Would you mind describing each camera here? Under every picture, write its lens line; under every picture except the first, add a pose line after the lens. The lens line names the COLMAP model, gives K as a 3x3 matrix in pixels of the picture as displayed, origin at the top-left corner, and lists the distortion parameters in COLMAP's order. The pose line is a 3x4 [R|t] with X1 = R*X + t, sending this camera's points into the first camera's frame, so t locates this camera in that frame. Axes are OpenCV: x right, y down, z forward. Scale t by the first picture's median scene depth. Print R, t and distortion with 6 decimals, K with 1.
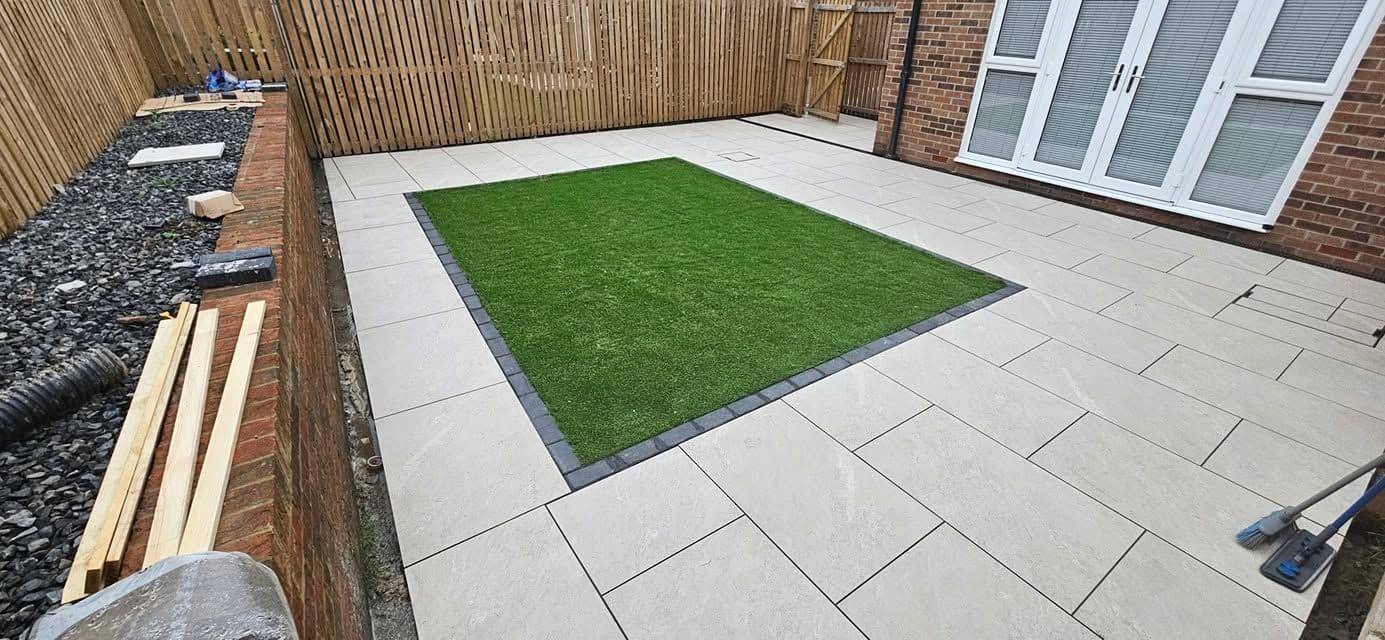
lens RADIAL K [[564.0, 0, 694.0], [0, 564.0, 314.4], [0, 0, 1]] dist [0.001136, -0.000636]
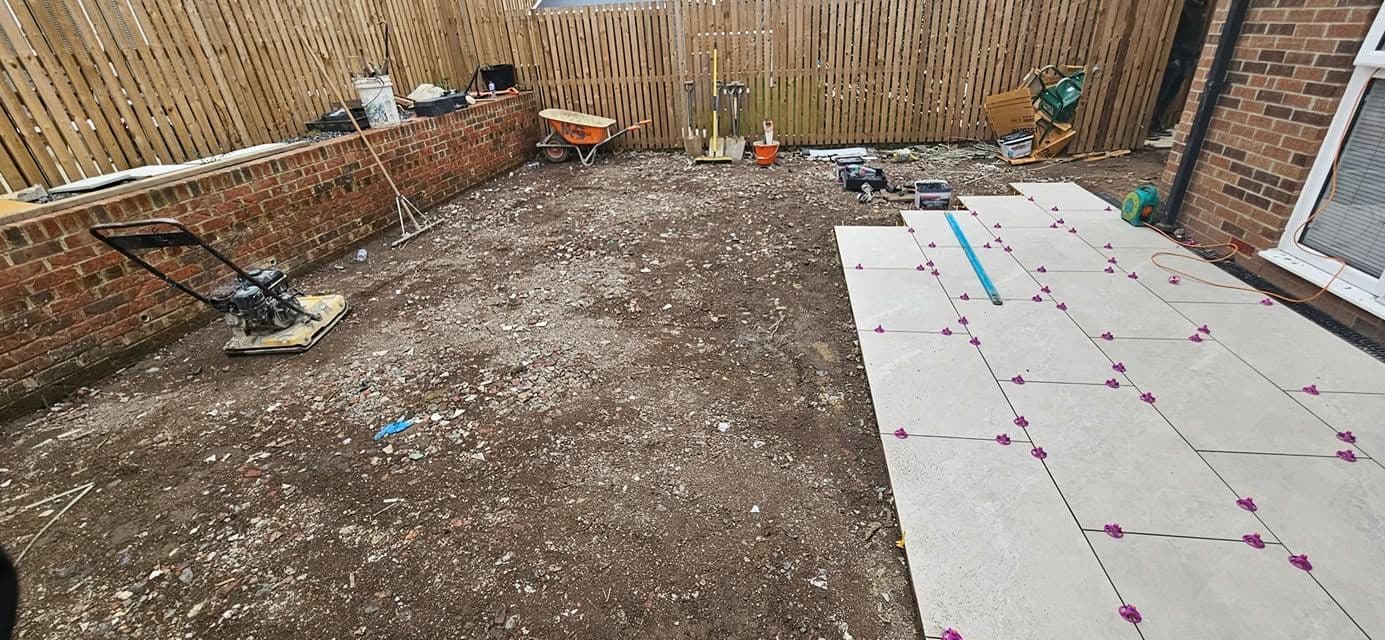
lens RADIAL K [[568.6, 0, 695.1], [0, 568.6, 311.8], [0, 0, 1]] dist [0.000546, -0.000470]
pose [[0.722130, 0.261110, -0.640585, 0.443254], [-0.271186, 0.958758, 0.085093, -0.129901], [0.636385, 0.112270, 0.763158, 0.287785]]
